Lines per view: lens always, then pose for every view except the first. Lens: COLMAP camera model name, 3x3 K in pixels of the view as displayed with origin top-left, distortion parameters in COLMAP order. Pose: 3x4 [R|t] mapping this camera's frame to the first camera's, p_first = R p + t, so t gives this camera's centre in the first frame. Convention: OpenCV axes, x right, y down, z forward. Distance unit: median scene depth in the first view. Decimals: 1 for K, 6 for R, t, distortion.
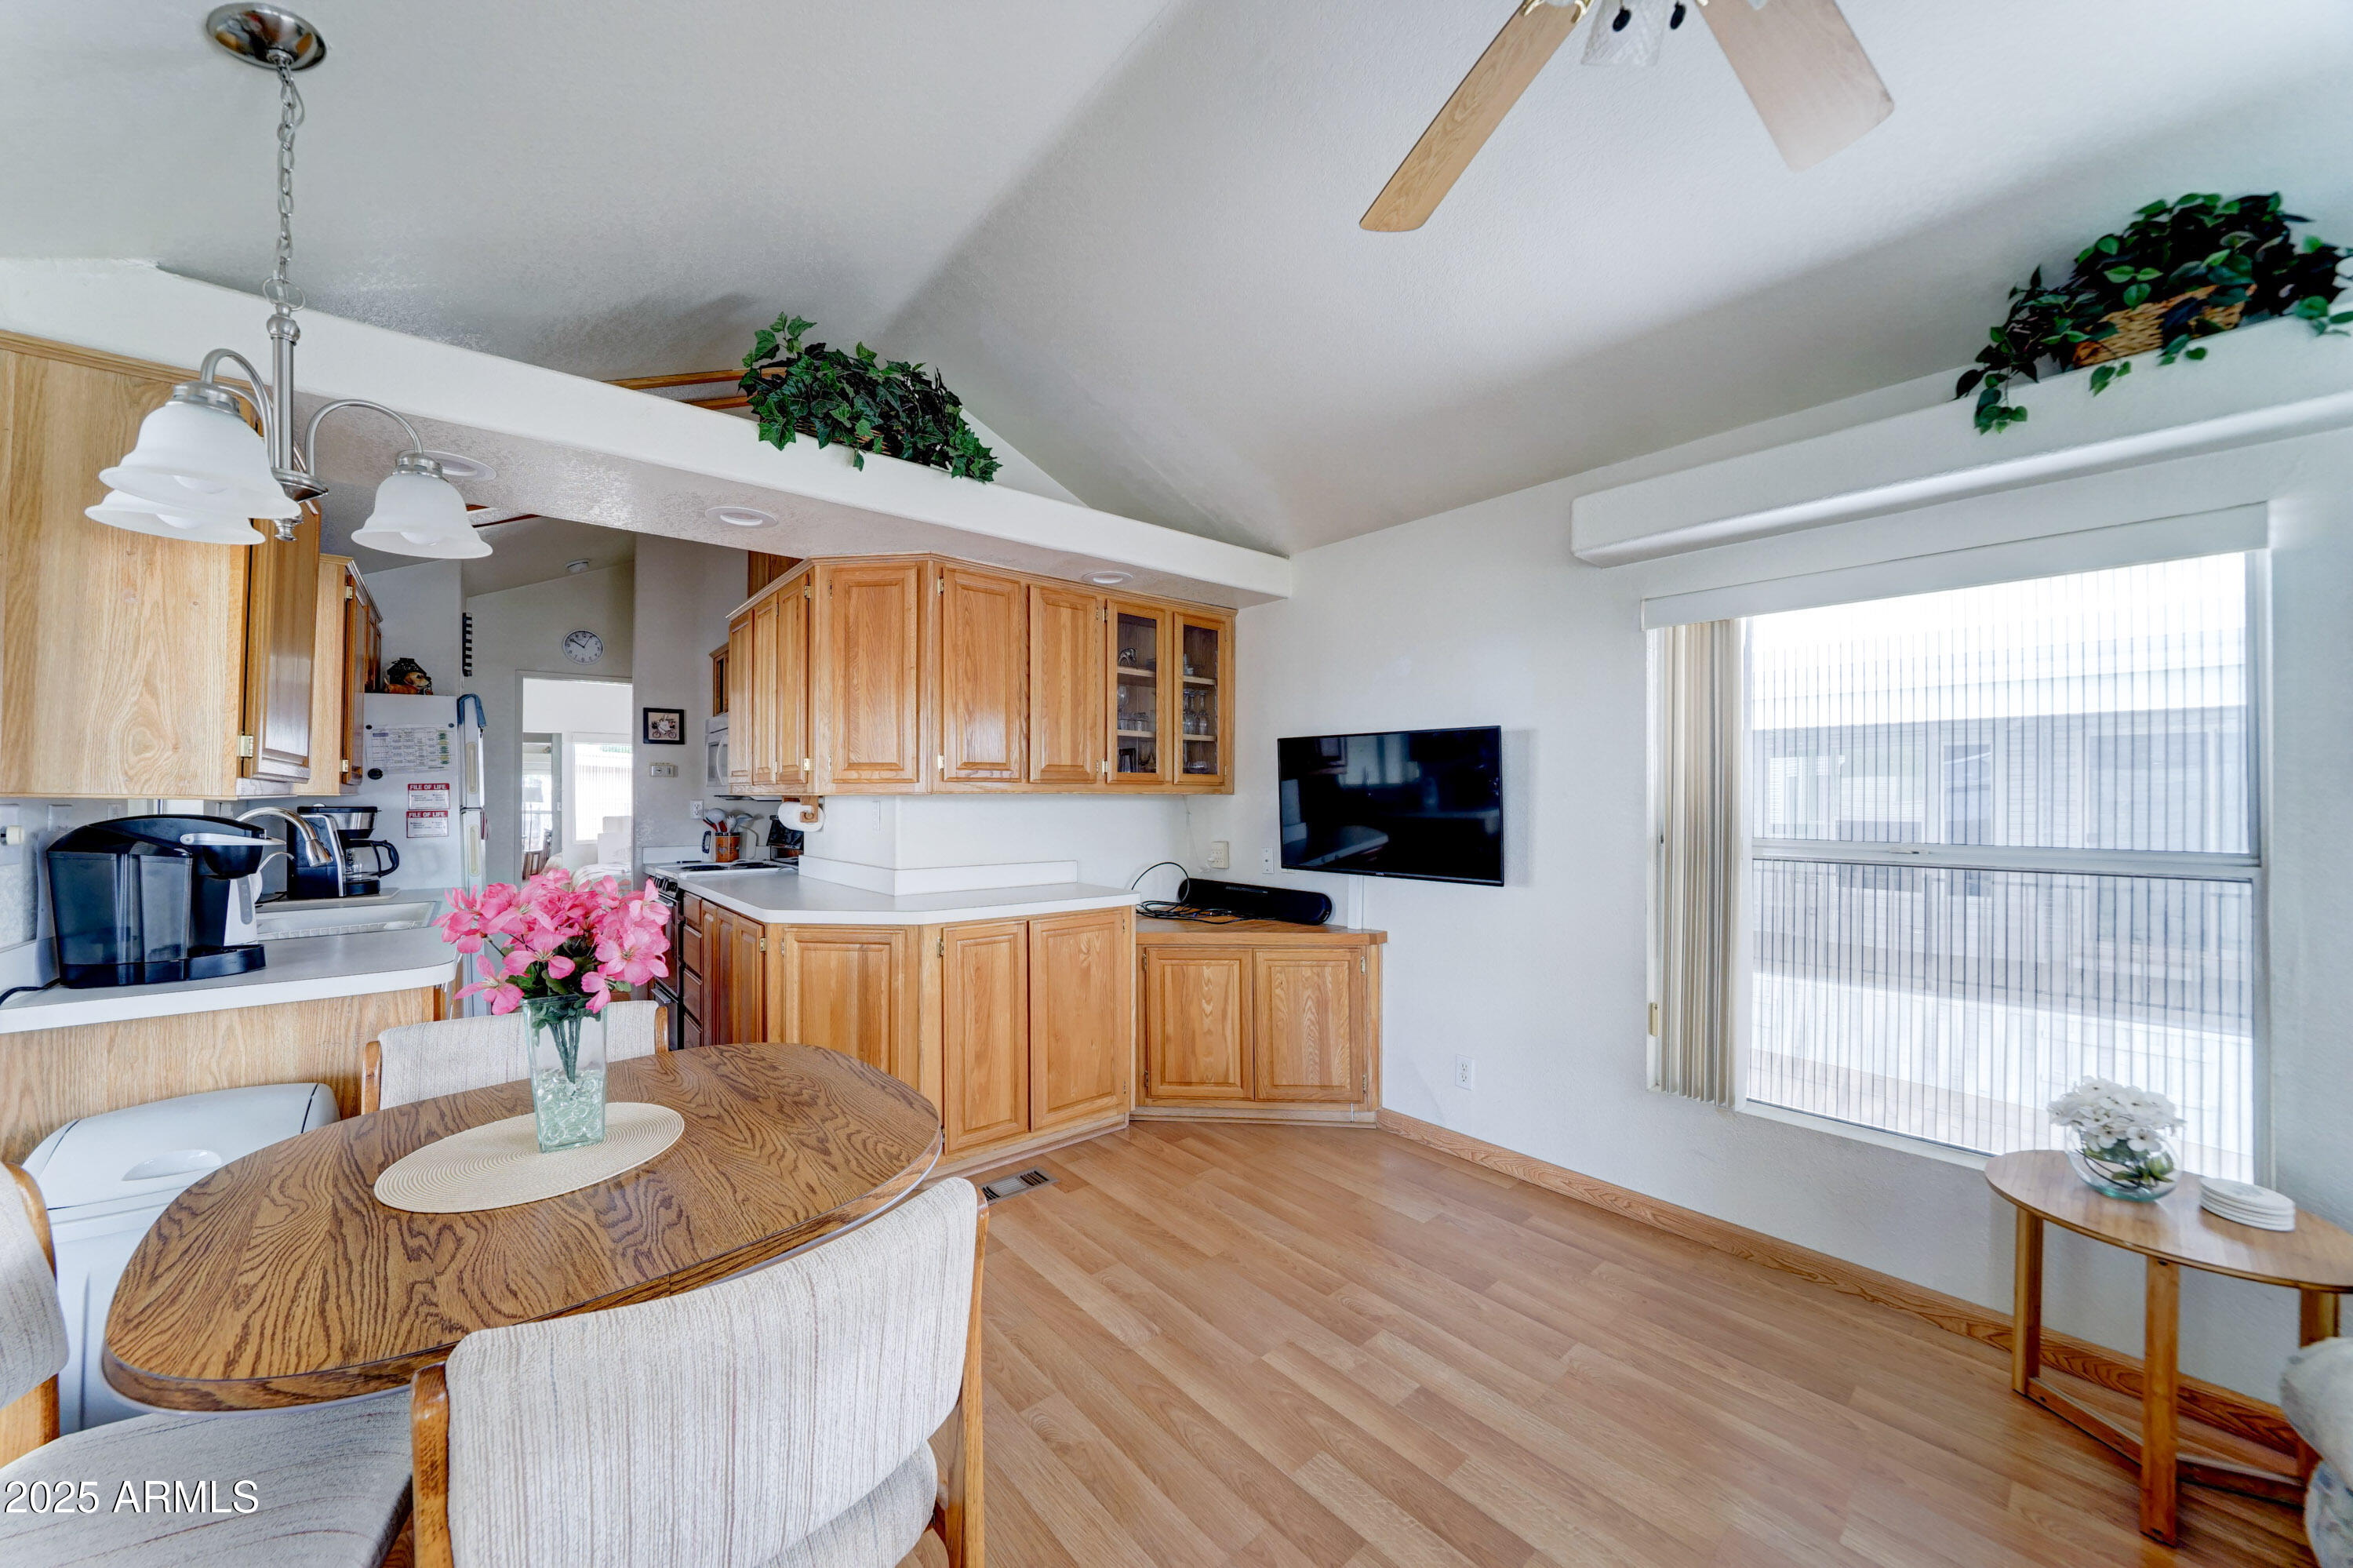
lens RADIAL K [[837.3, 0, 1162.4], [0, 837.3, 787.7], [0, 0, 1]] dist [-0.011522, -0.000010]
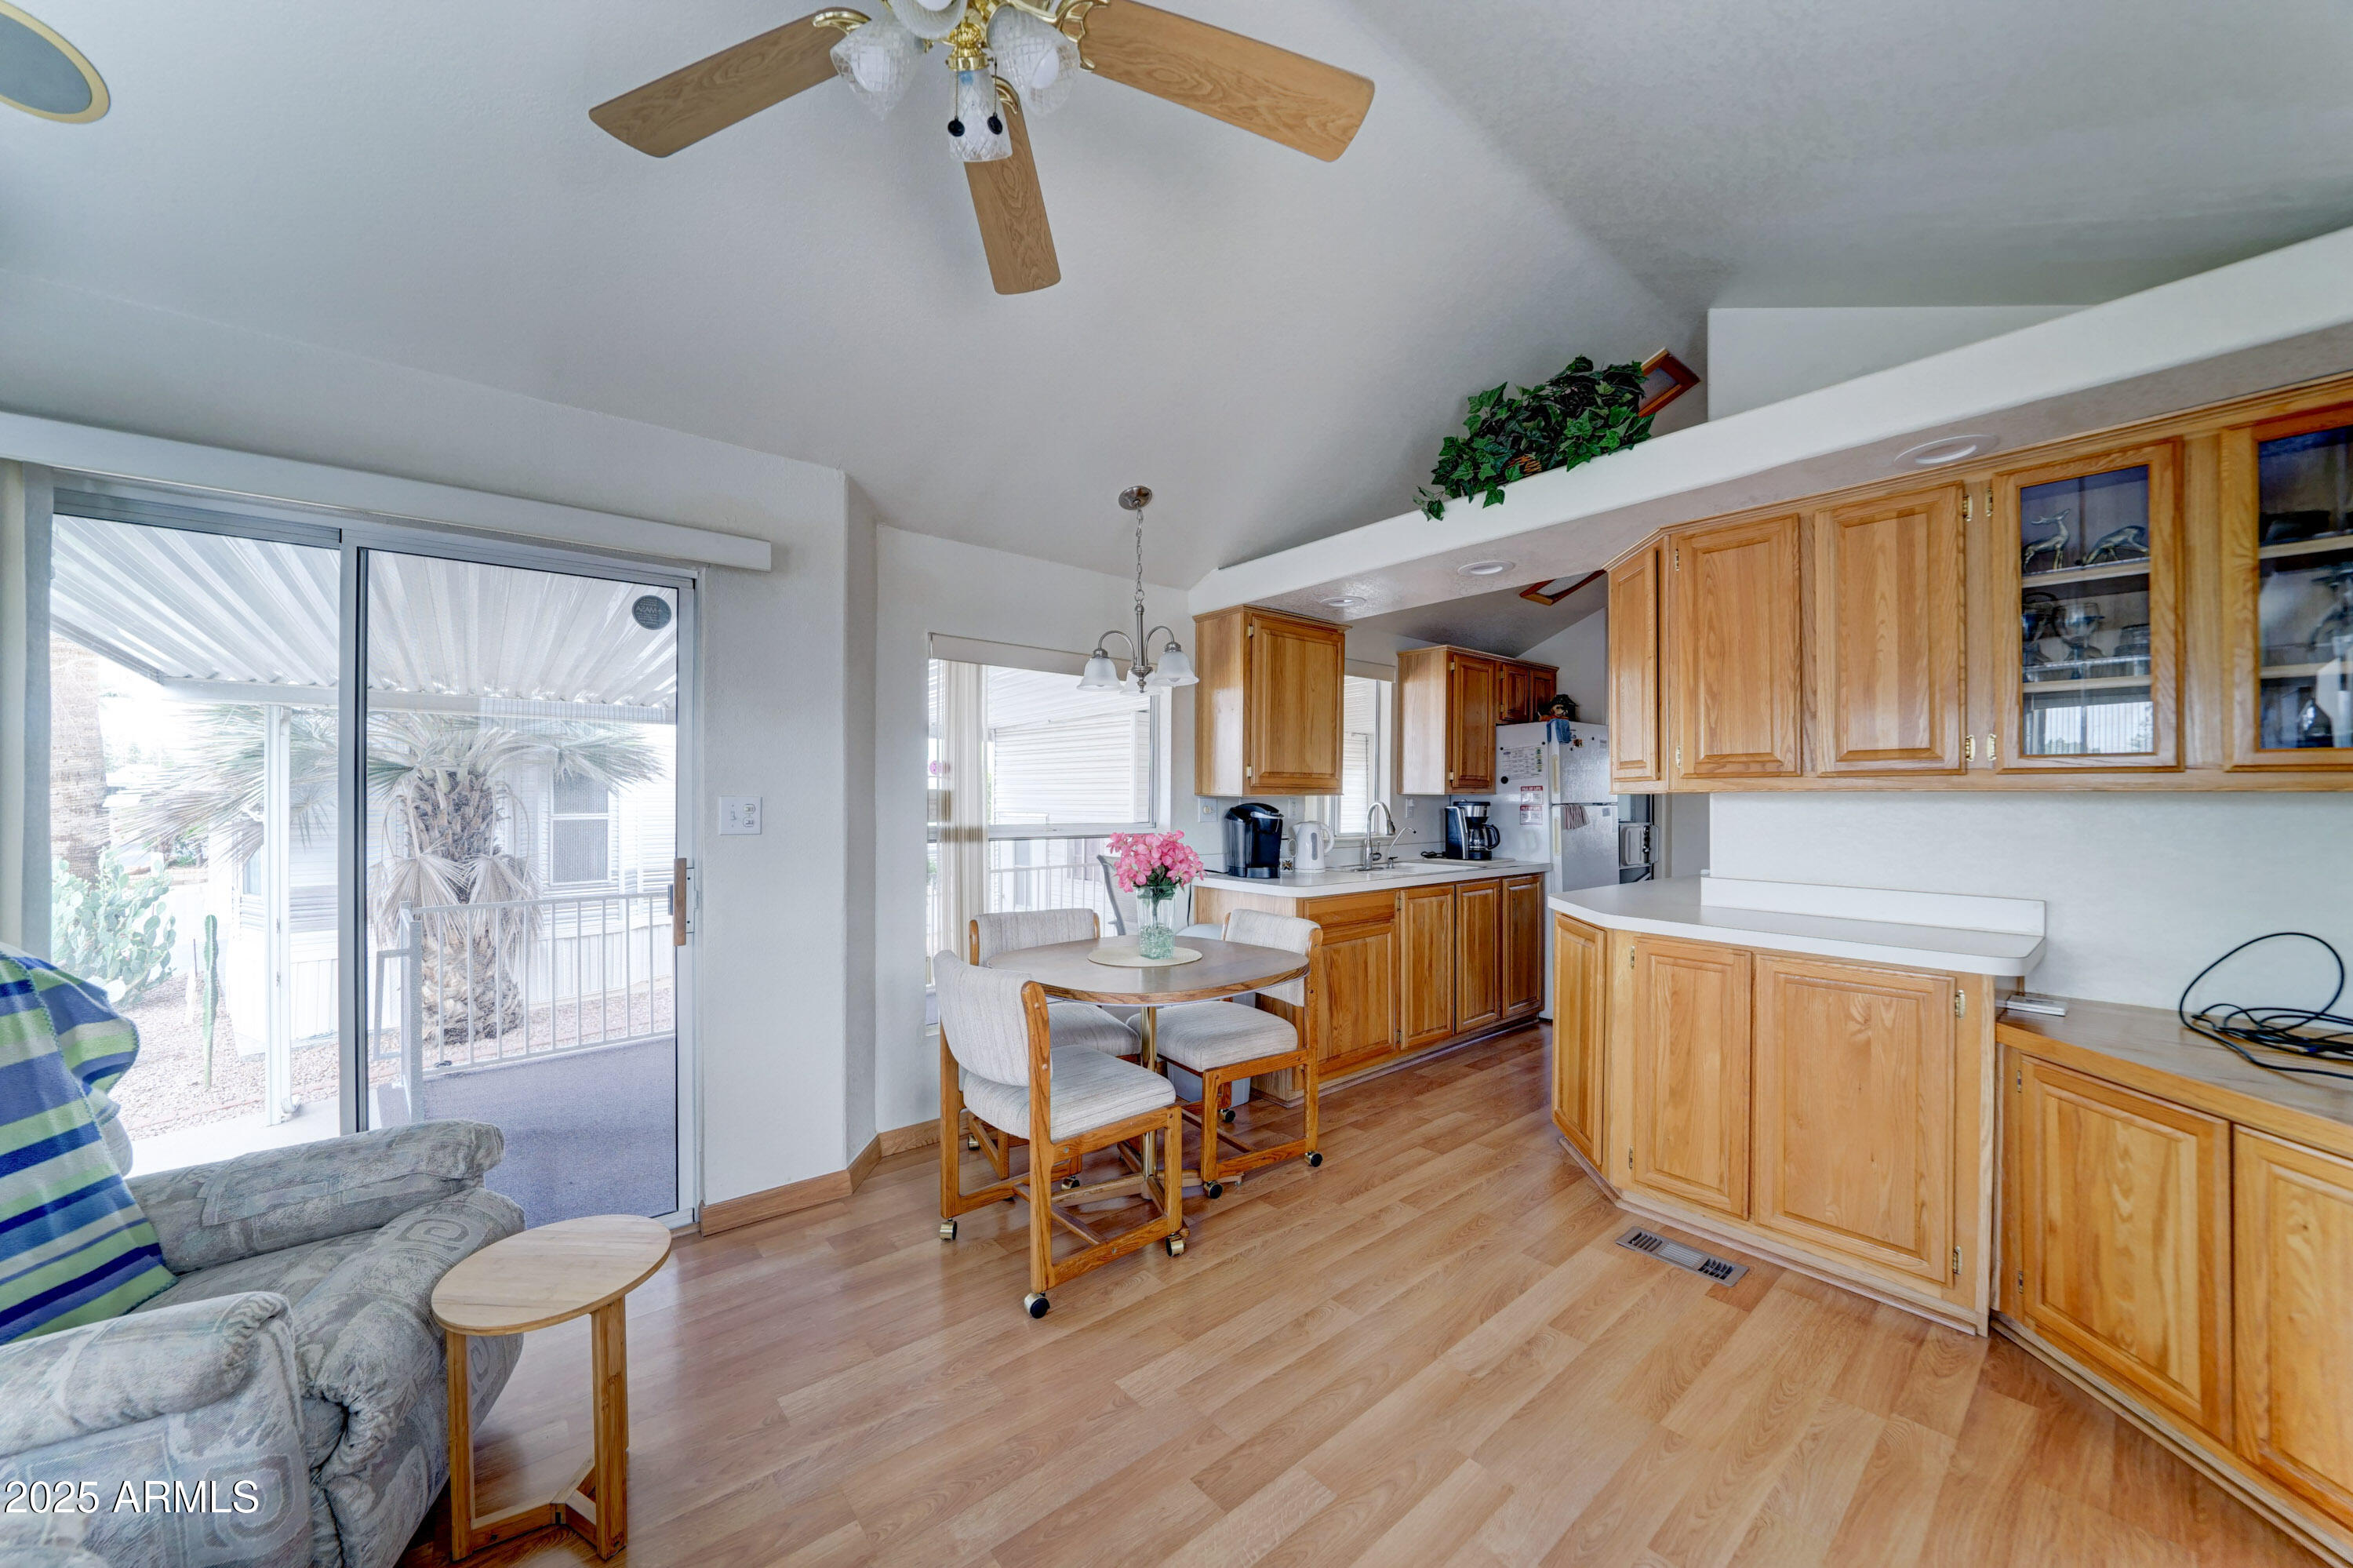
lens RADIAL K [[850.6, 0, 1176.5], [0, 850.6, 784.0], [0, 0, 1]] dist [-0.000249, -0.000066]
pose [[0.010885, -0.012927, -0.999857, 0.547755], [0.006096, 0.999899, -0.012861, 0.006167], [0.999922, -0.005955, 0.010963, 0.388721]]
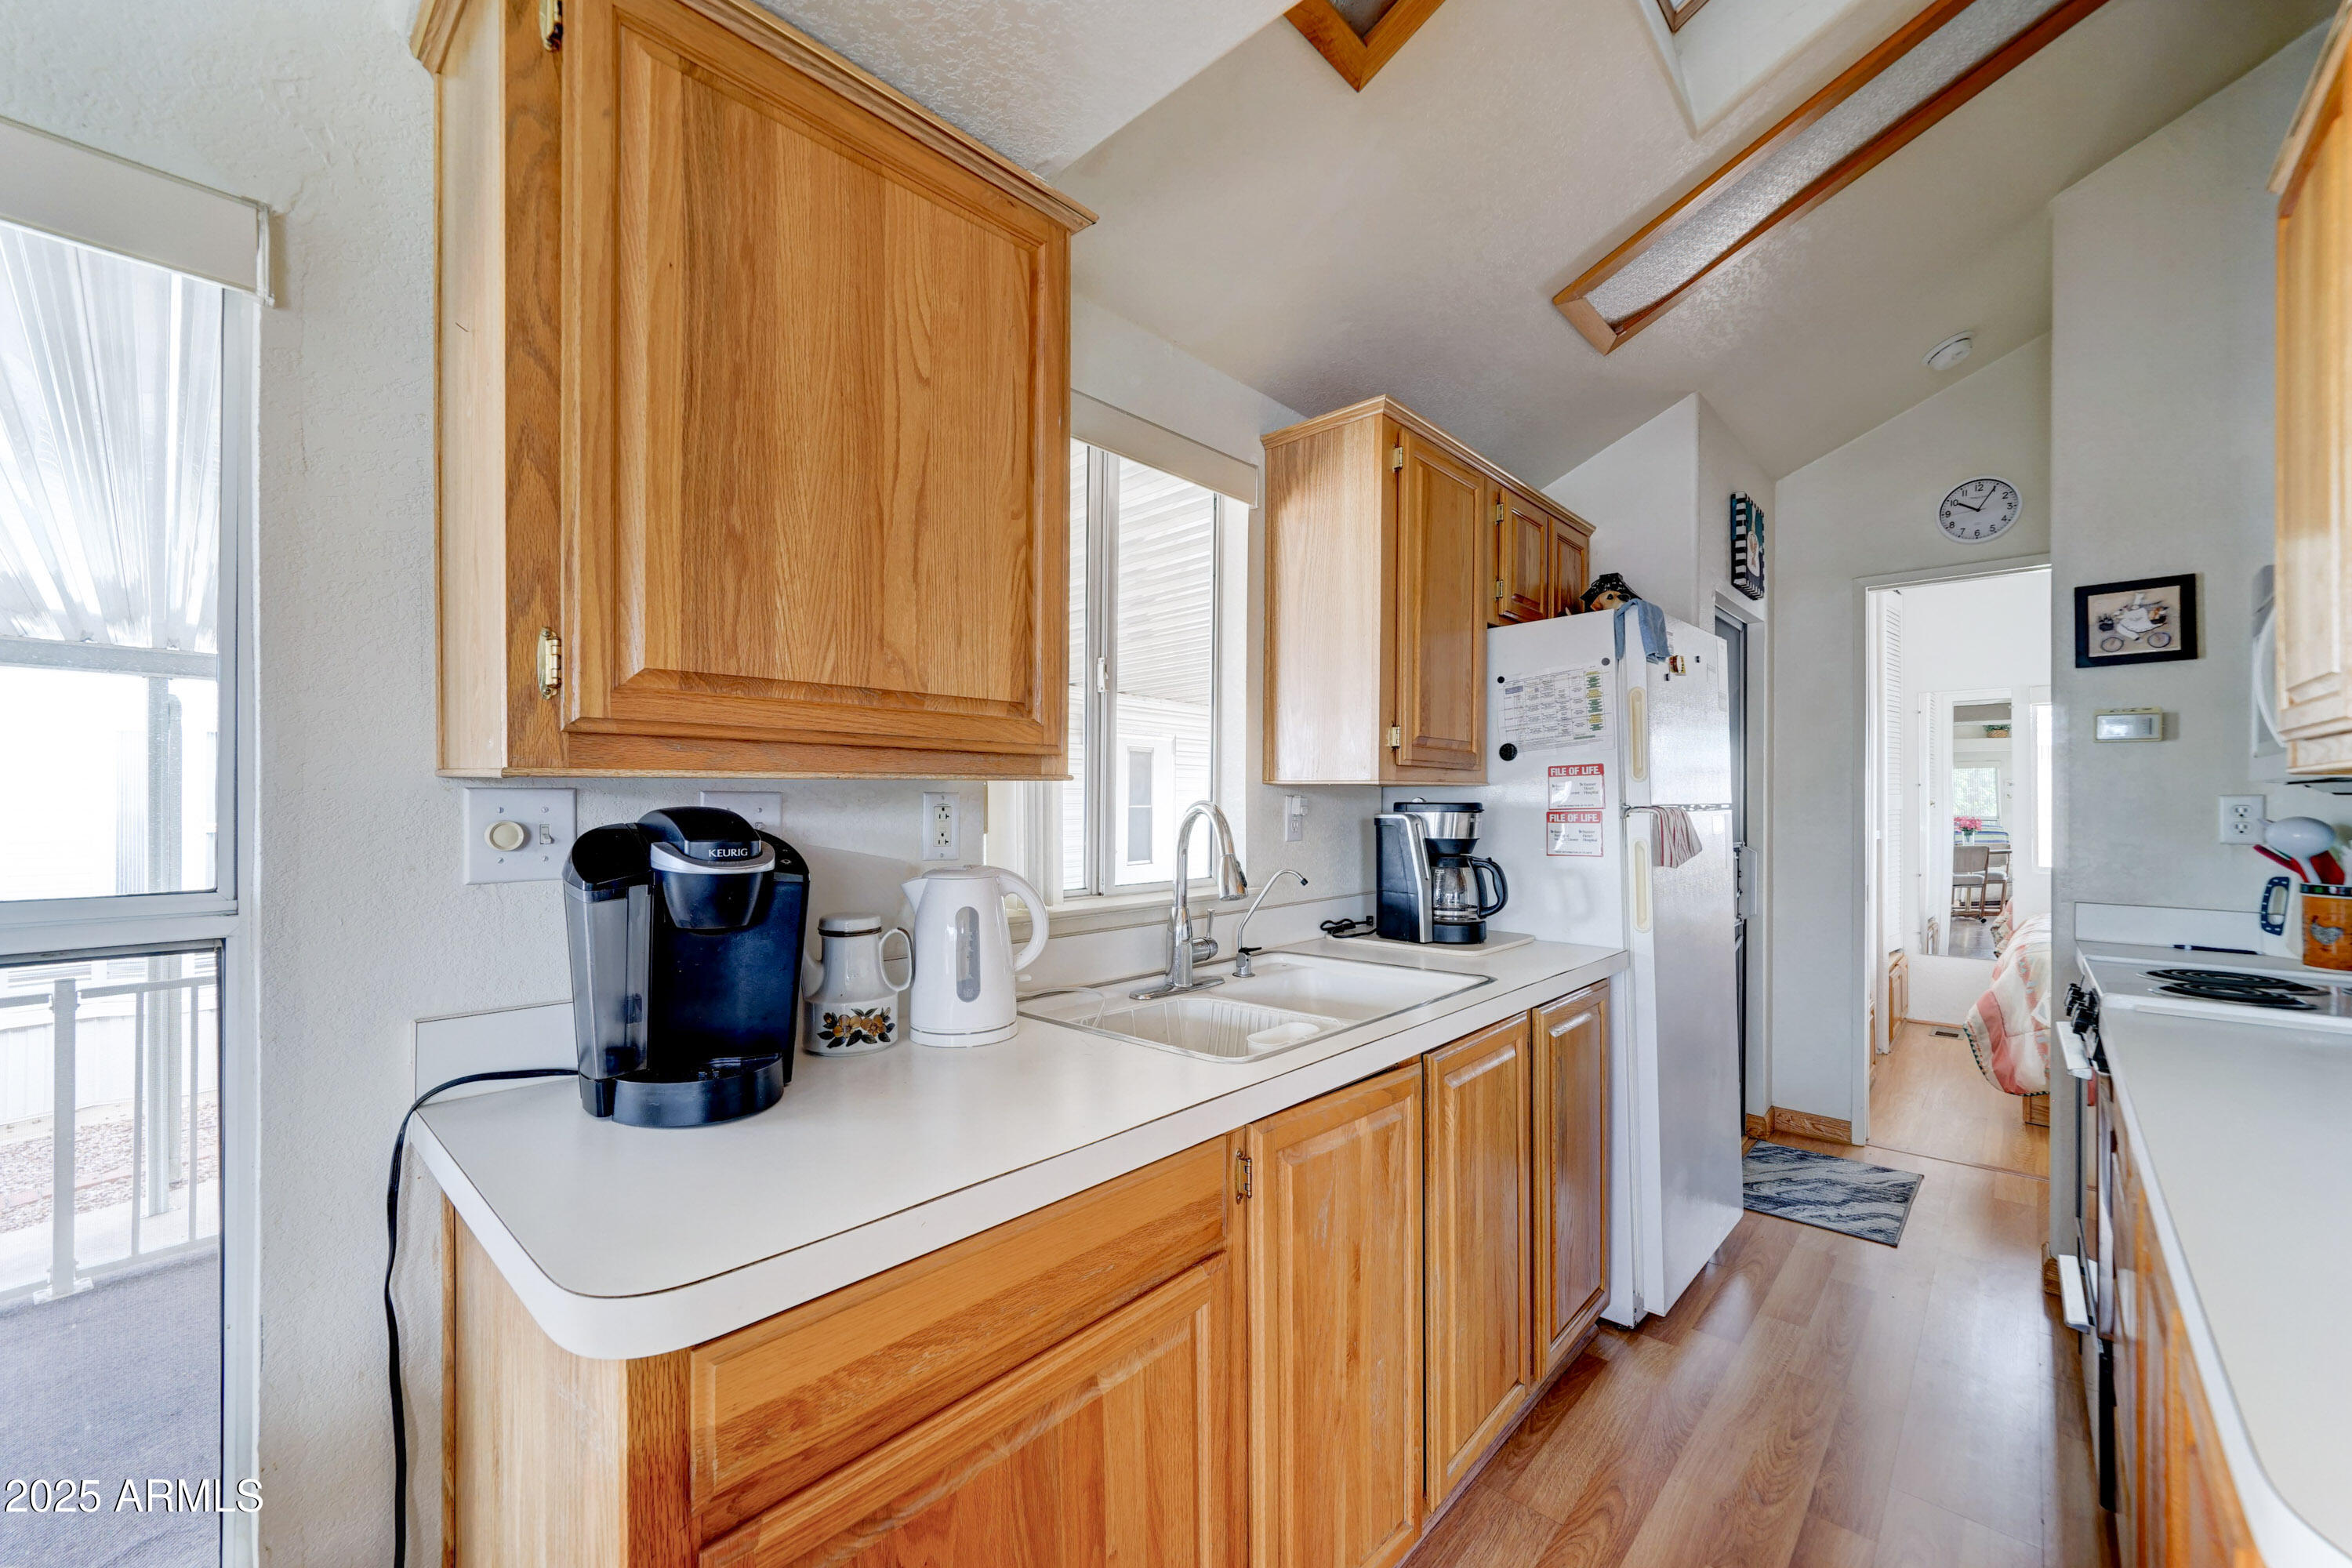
lens RADIAL K [[937.0, 0, 1162.1], [0, 937.0, 793.1], [0, 0, 1]] dist [-0.000065, 0.000185]
pose [[0.127195, -0.004064, -0.991869, -0.263717], [0.008754, 0.999957, -0.002974, 0.014676], [0.991839, -0.008305, 0.127225, 0.629132]]
